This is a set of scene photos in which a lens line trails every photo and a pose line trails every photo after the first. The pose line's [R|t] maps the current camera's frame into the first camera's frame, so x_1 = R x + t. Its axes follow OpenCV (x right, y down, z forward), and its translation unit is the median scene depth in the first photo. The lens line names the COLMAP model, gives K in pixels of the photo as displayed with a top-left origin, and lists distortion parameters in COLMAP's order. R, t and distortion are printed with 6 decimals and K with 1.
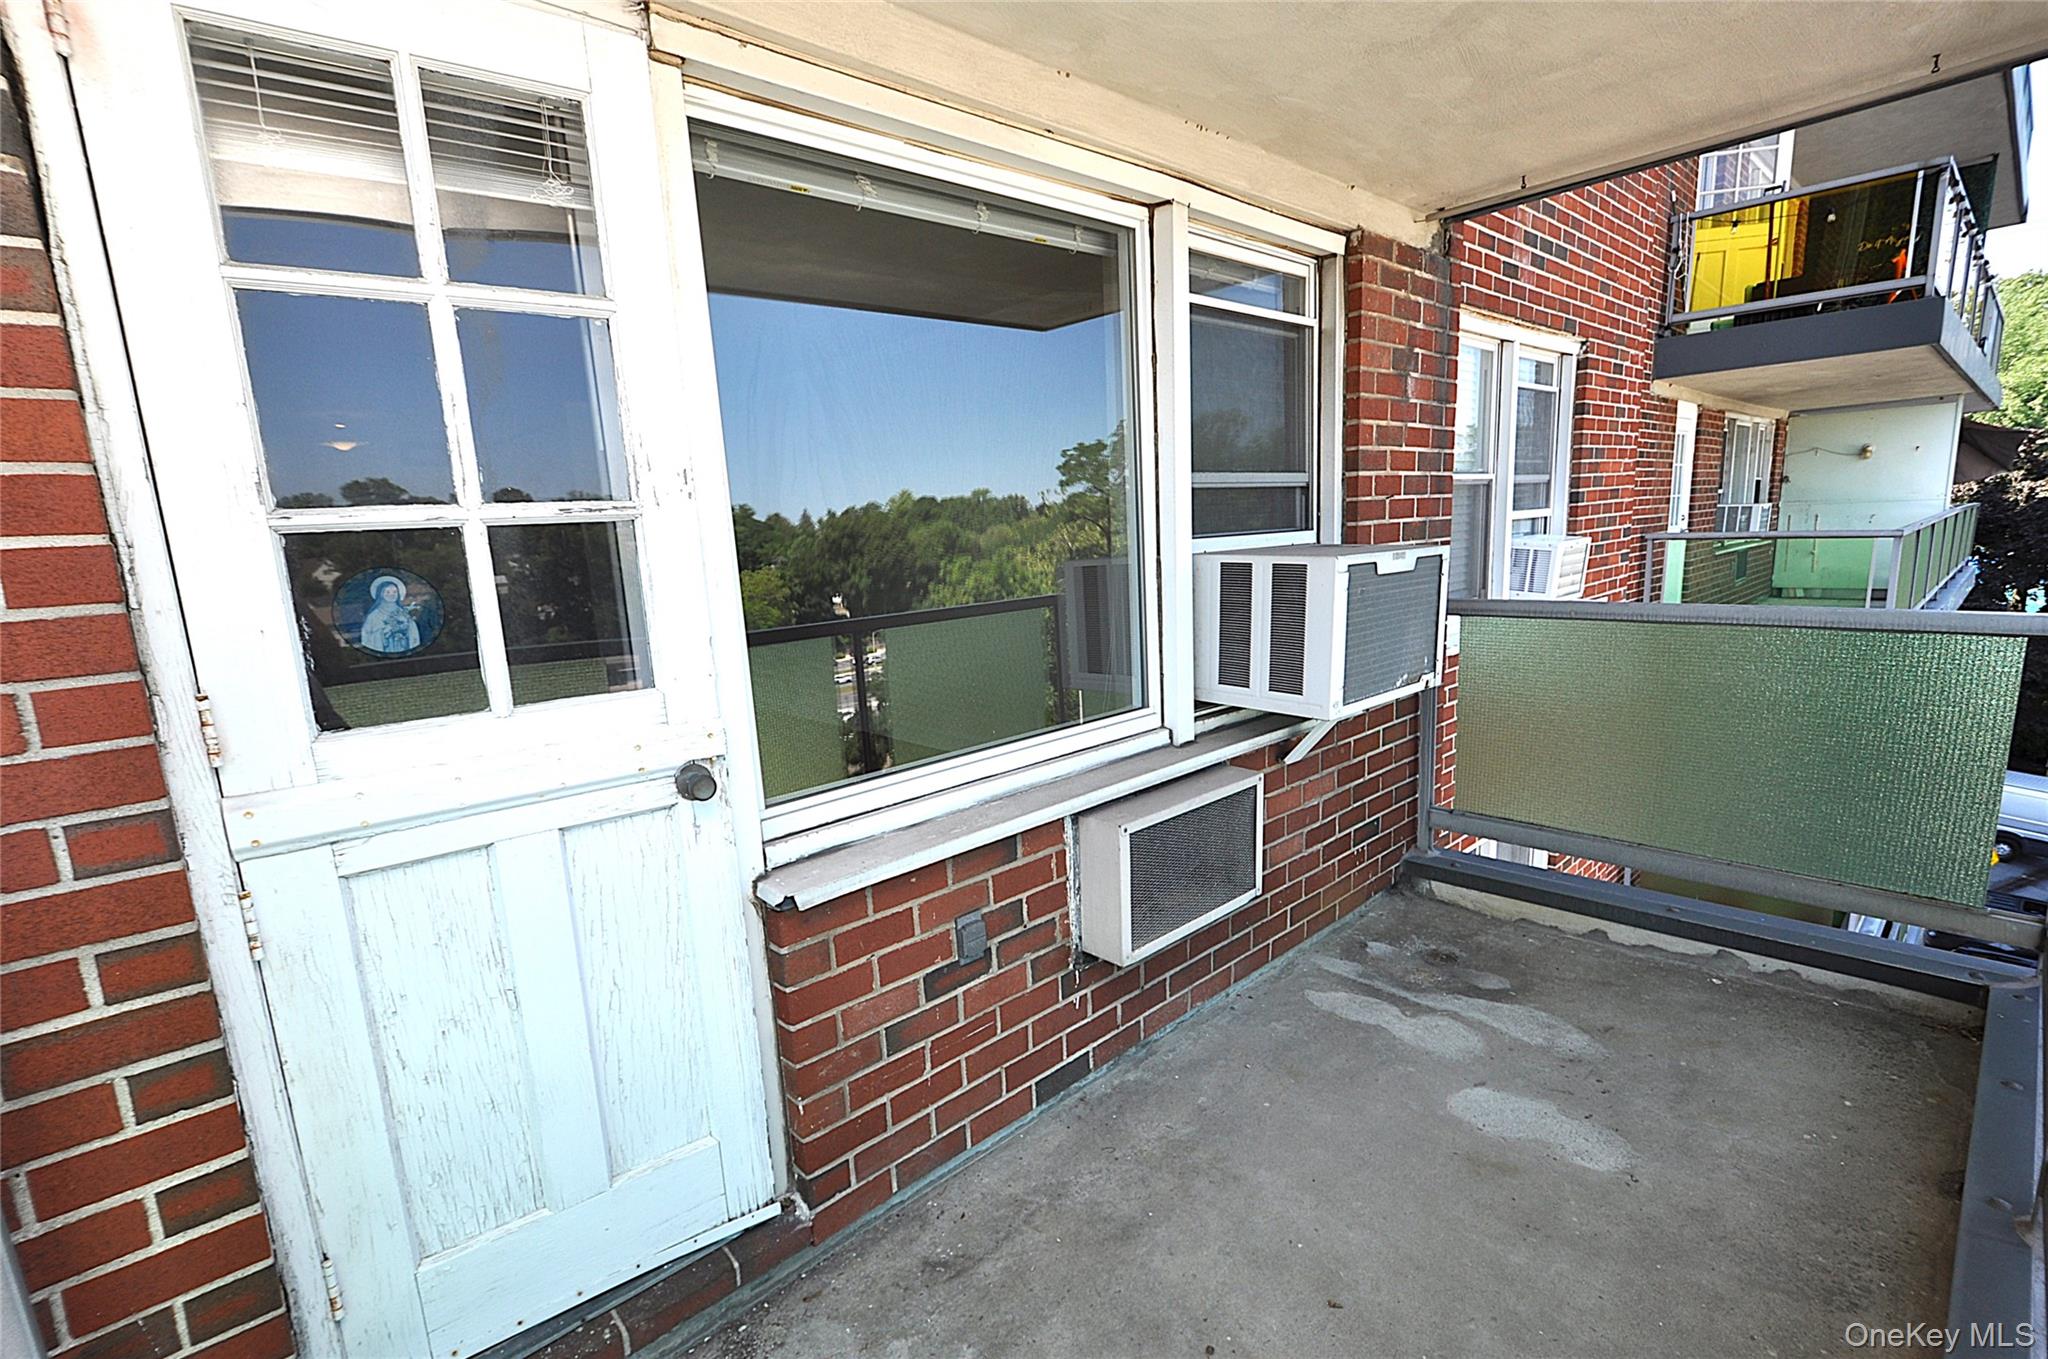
lens RADIAL K [[912.8, 0, 1018.6], [0, 912.8, 690.7], [0, 0, 1]] dist [0.007966, -0.002961]
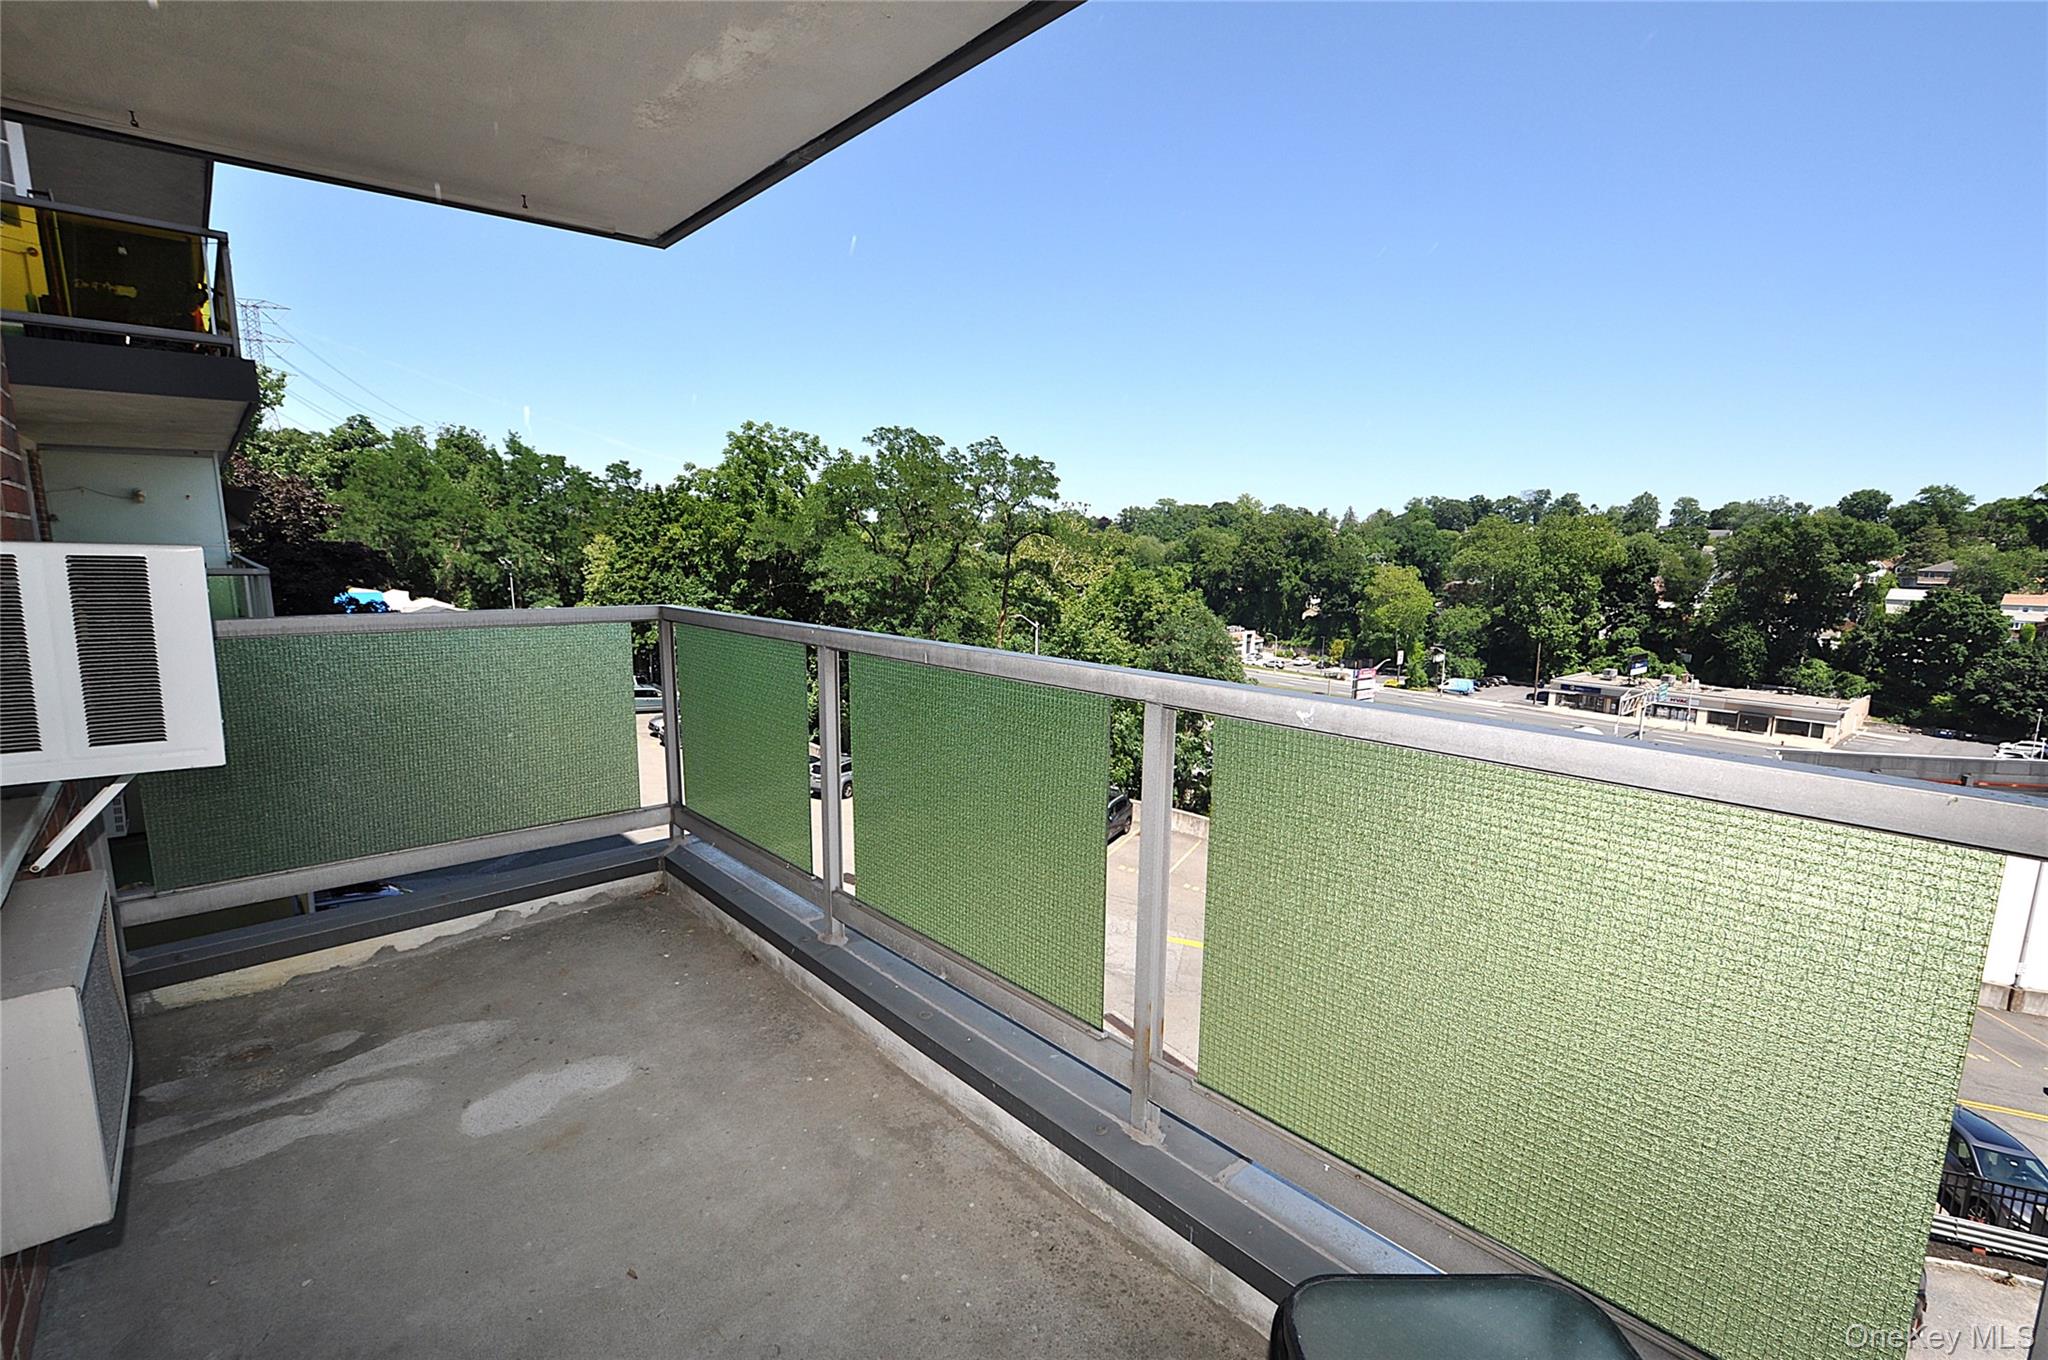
lens RADIAL K [[912.8, 0, 1014.9], [0, 912.8, 687.3], [0, 0, 1]] dist [0.007966, -0.002961]
pose [[0.049175, -0.108423, 0.992888, -0.306448], [0.164279, 0.981430, 0.099035, 0.002045], [-0.985187, 0.158240, 0.066073, 0.251872]]
